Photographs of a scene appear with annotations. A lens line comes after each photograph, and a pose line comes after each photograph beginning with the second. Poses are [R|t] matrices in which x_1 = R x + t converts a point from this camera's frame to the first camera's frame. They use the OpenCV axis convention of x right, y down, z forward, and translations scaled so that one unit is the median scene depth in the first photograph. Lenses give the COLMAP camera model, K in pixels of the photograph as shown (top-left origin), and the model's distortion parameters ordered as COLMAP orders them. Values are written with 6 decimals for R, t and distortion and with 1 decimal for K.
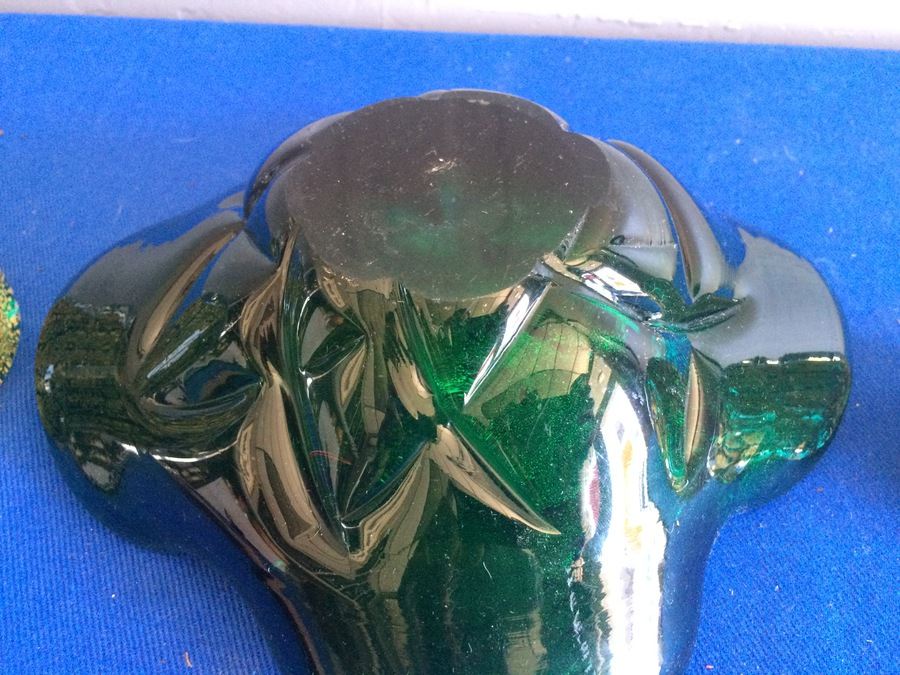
lens RADIAL K [[776.6, 0, 451.0], [0, 776.6, 336.3], [0, 0, 1]] dist [0.016515, -0.049960]
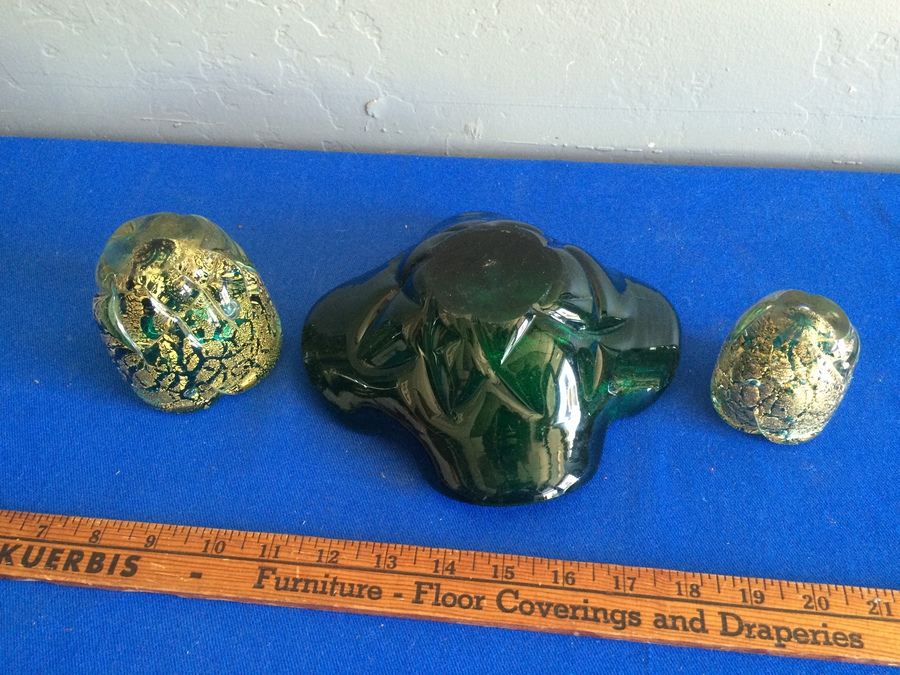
lens RADIAL K [[776.6, 0, 451.0], [0, 776.6, 337.8], [0, 0, 1]] dist [0.016515, -0.049960]
pose [[0.999747, 0.004870, -0.021945, -0.078377], [-0.004803, 0.999984, 0.003094, -0.004430], [0.021960, -0.002988, 0.999754, -1.351157]]
